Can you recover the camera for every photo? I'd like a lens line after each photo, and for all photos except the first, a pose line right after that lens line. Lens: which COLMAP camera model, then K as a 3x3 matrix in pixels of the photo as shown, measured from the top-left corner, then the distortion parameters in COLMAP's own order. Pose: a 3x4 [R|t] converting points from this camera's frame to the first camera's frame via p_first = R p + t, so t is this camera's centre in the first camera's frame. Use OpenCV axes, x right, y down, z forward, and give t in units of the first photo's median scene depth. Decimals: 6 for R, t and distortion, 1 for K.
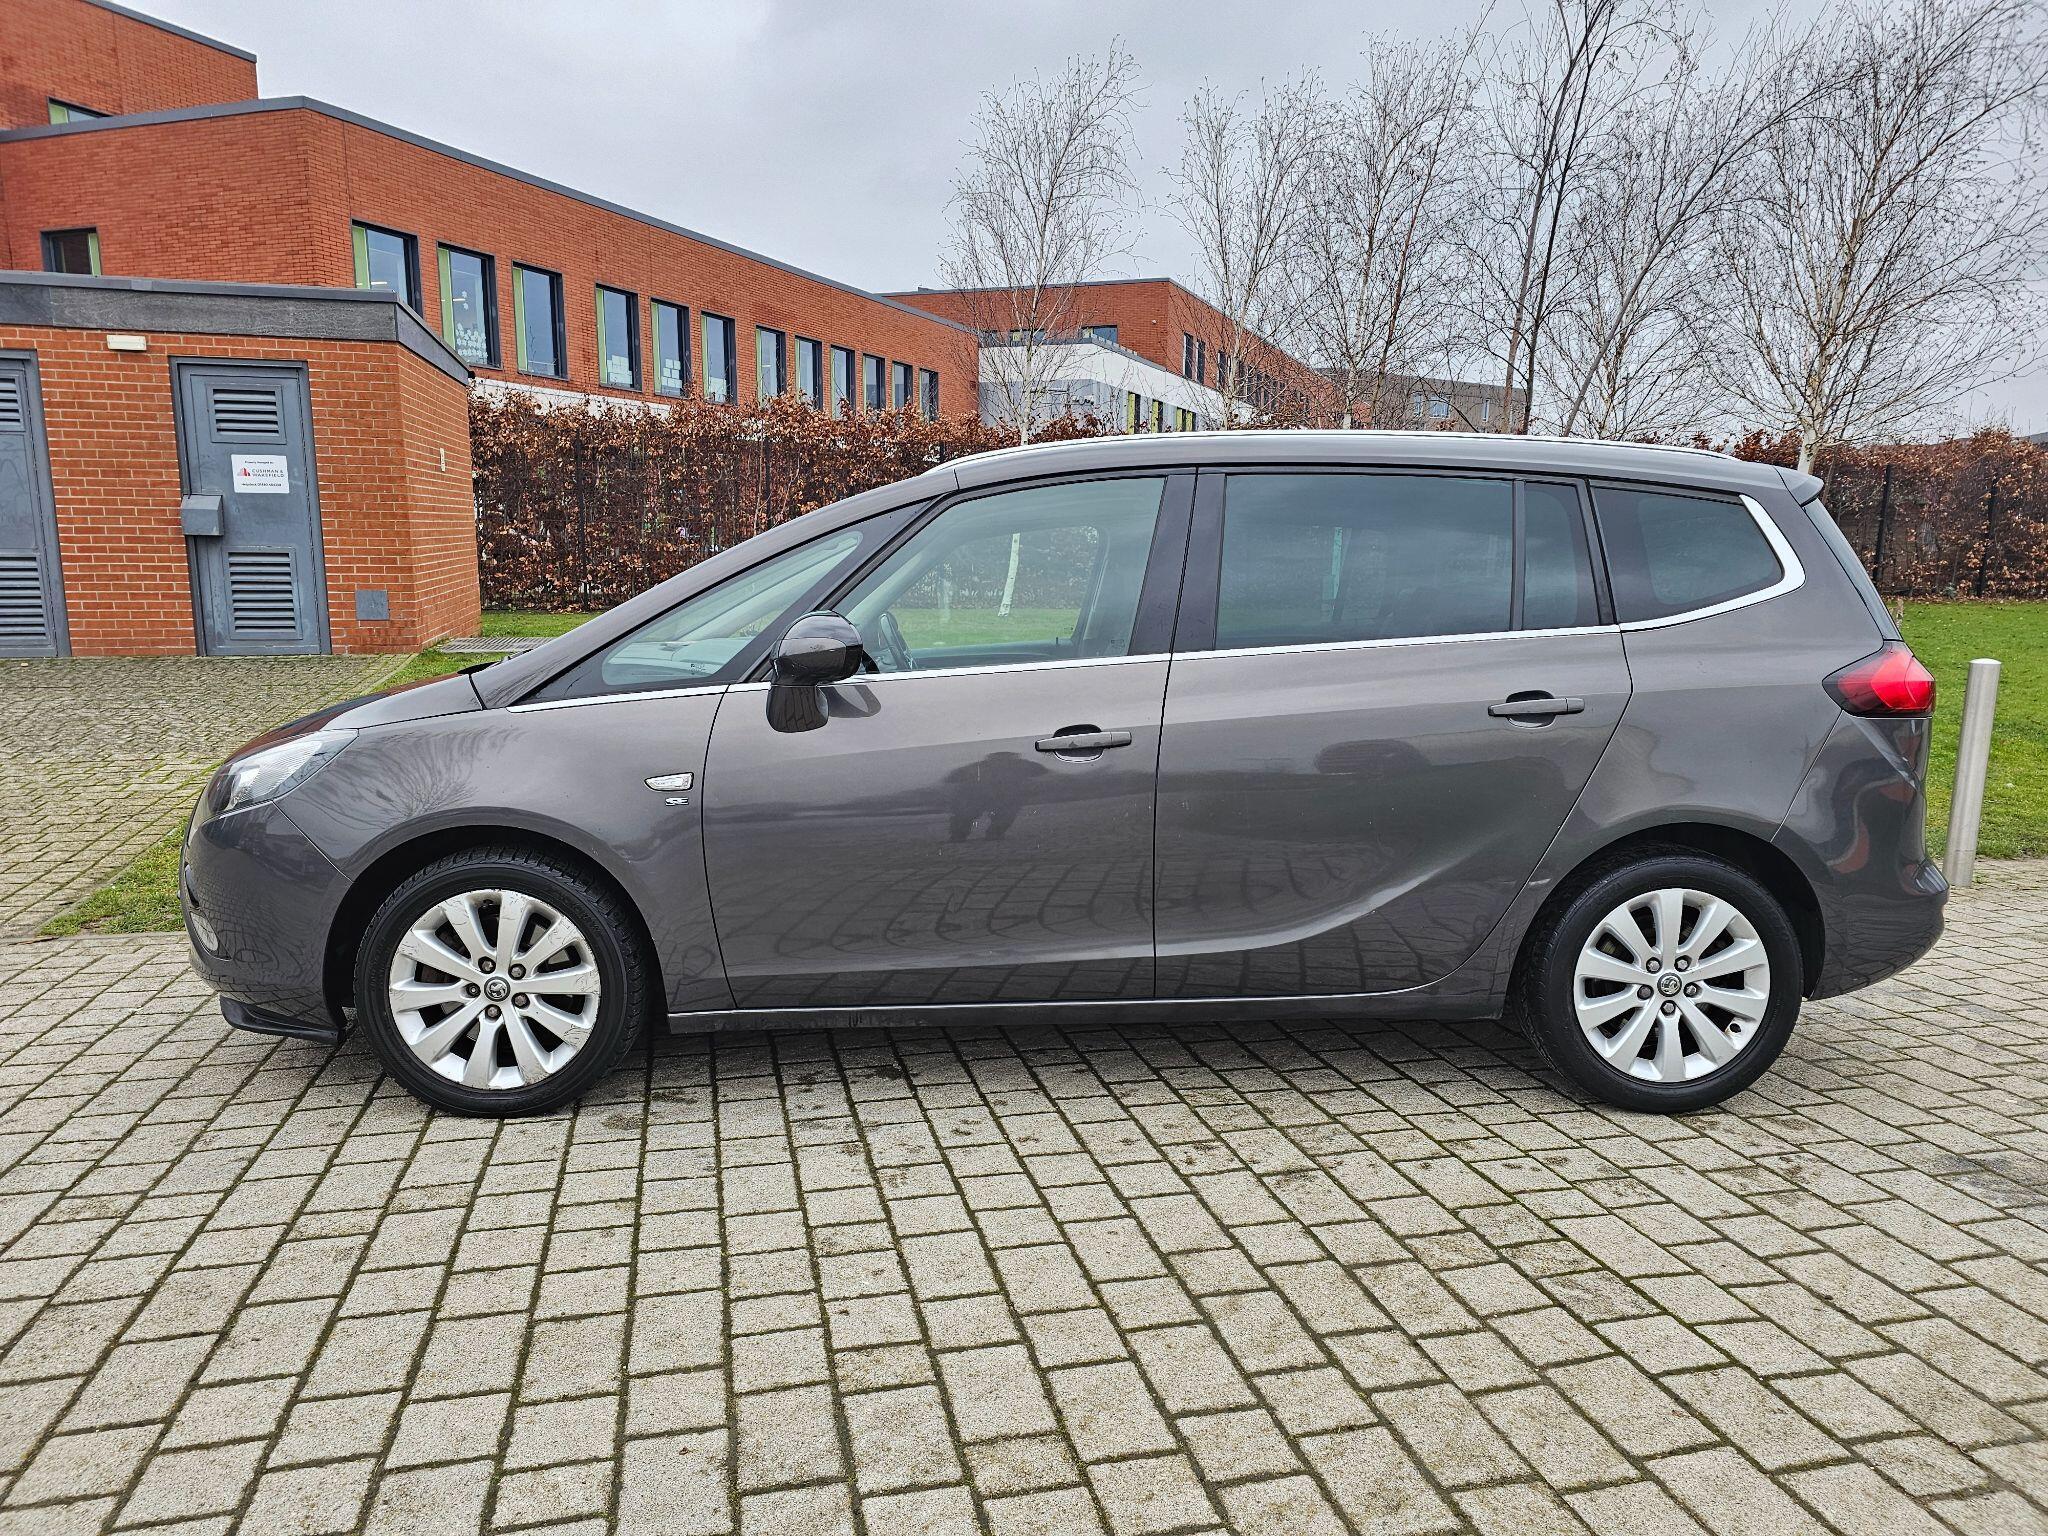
lens RADIAL K [[1365.6, 0, 1031.2], [0, 1365.6, 766.1], [0, 0, 1]] dist [0.052740, -0.038205]
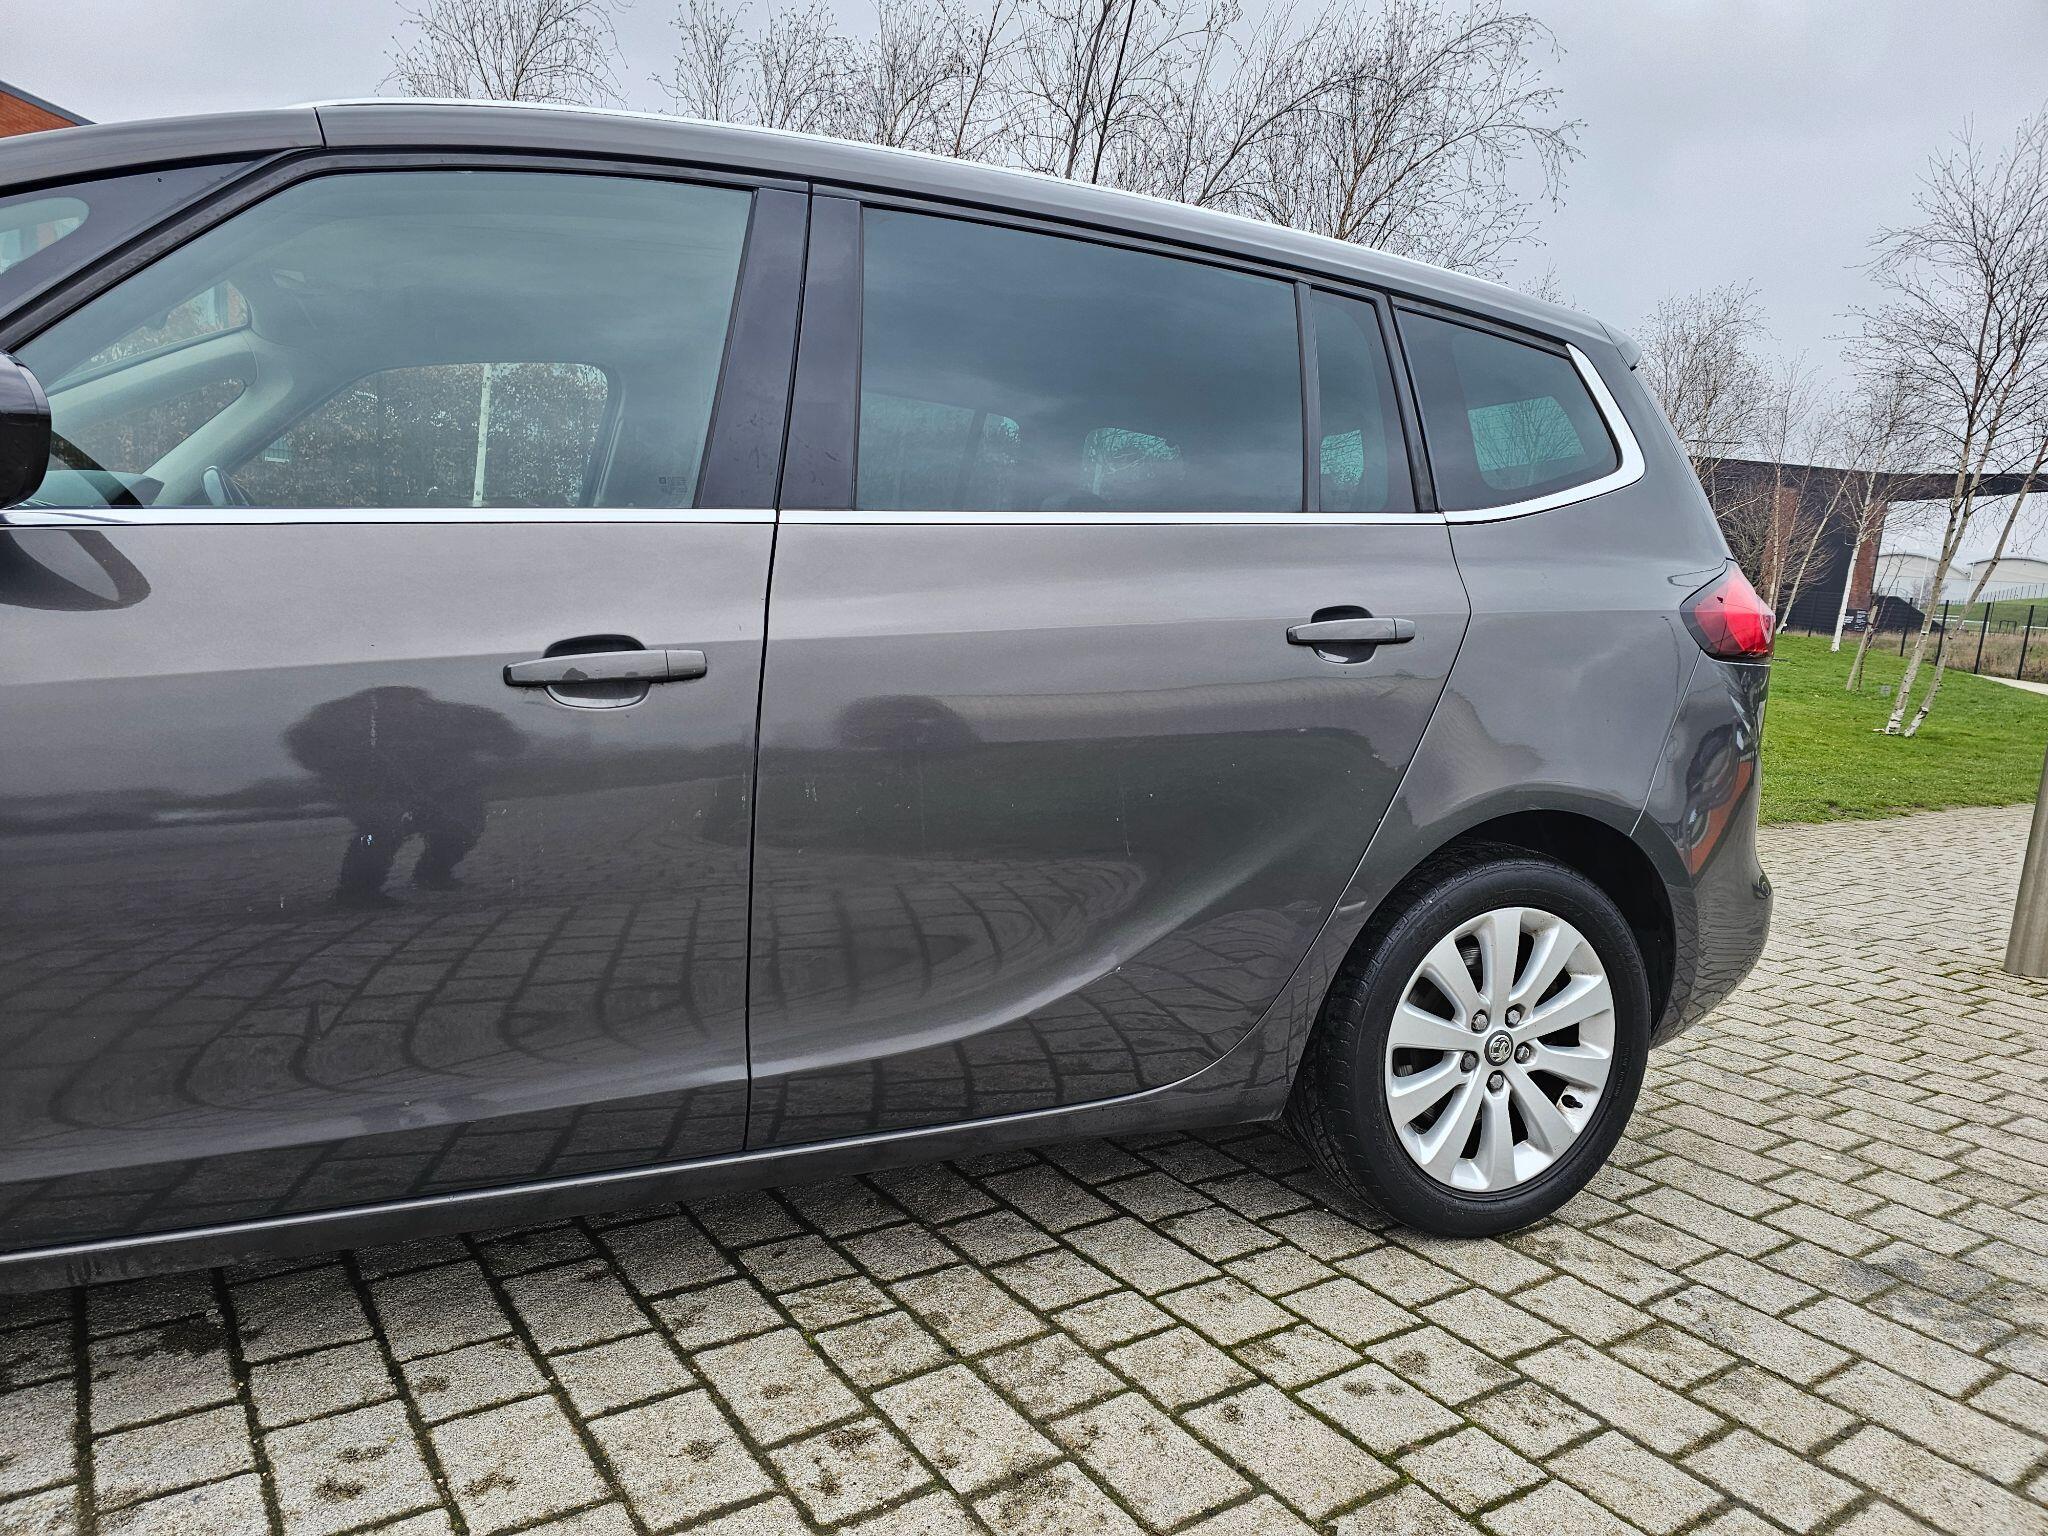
lens RADIAL K [[1365.6, 0, 1016.2], [0, 1365.6, 776.5], [0, 0, 1]] dist [0.052740, -0.038205]
pose [[0.936428, -0.007612, 0.350778, 0.001499], [0.004635, 0.999946, 0.009326, 0.016802], [-0.350830, -0.007107, 0.936412, 0.451065]]
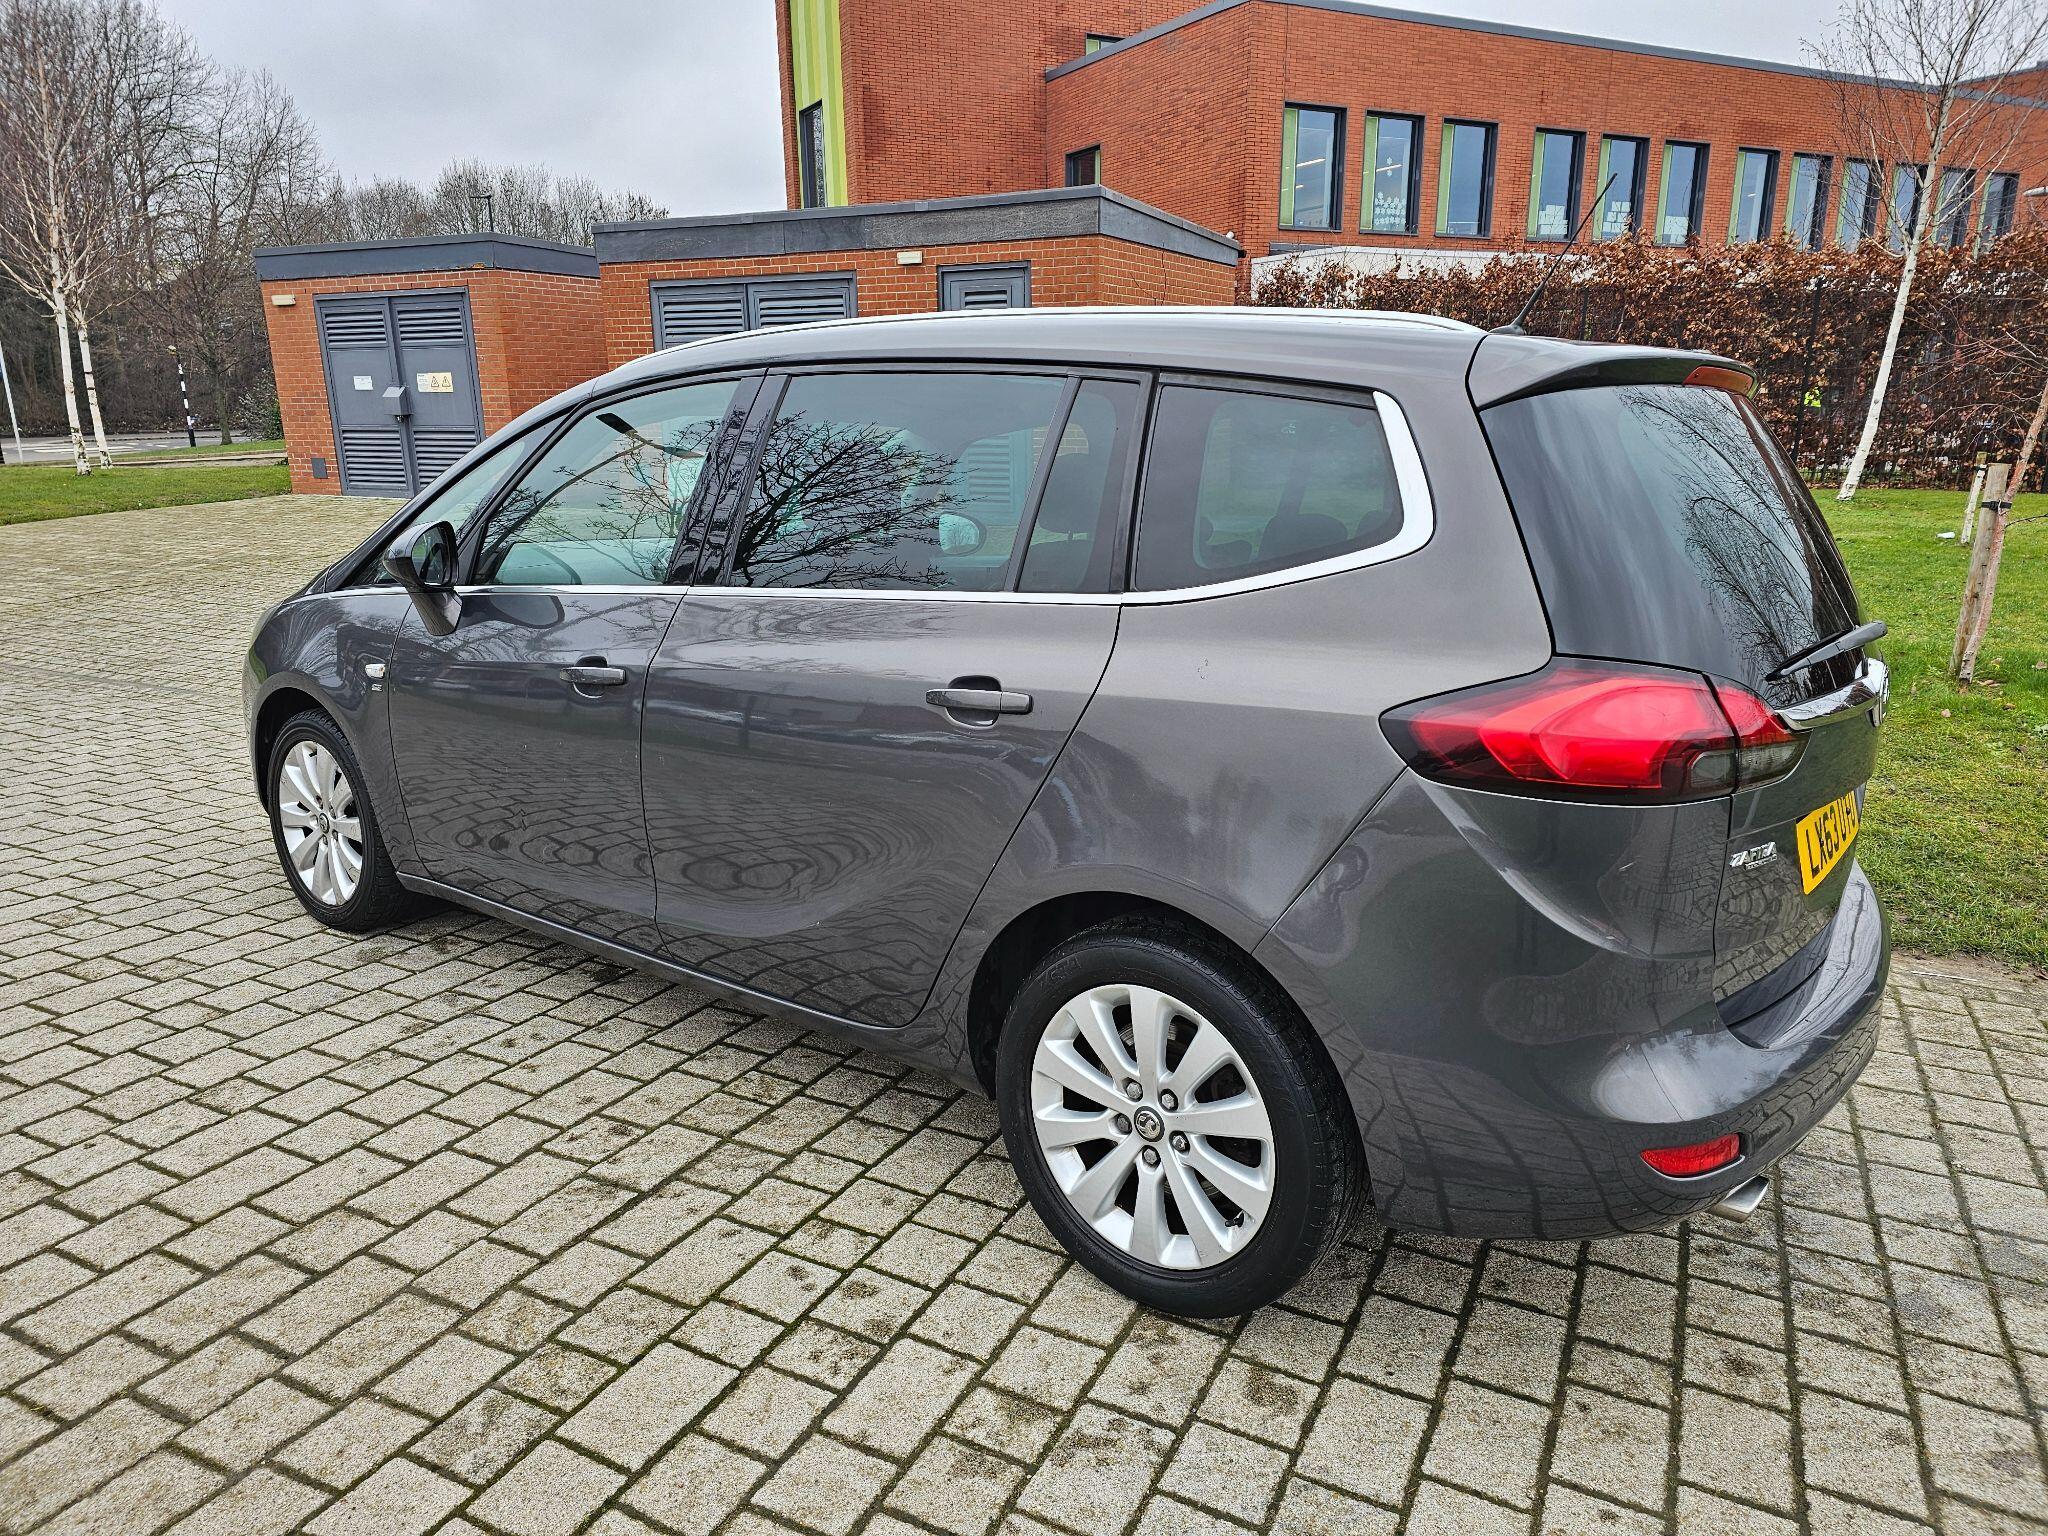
lens RADIAL K [[1365.6, 0, 1033.4], [0, 1365.6, 751.3], [0, 0, 1]] dist [0.052740, -0.038205]
pose [[0.761999, 0.146627, -0.630760, 0.827415], [-0.092496, 0.988686, 0.118090, -0.100634], [0.640939, -0.031642, 0.766939, 0.450207]]
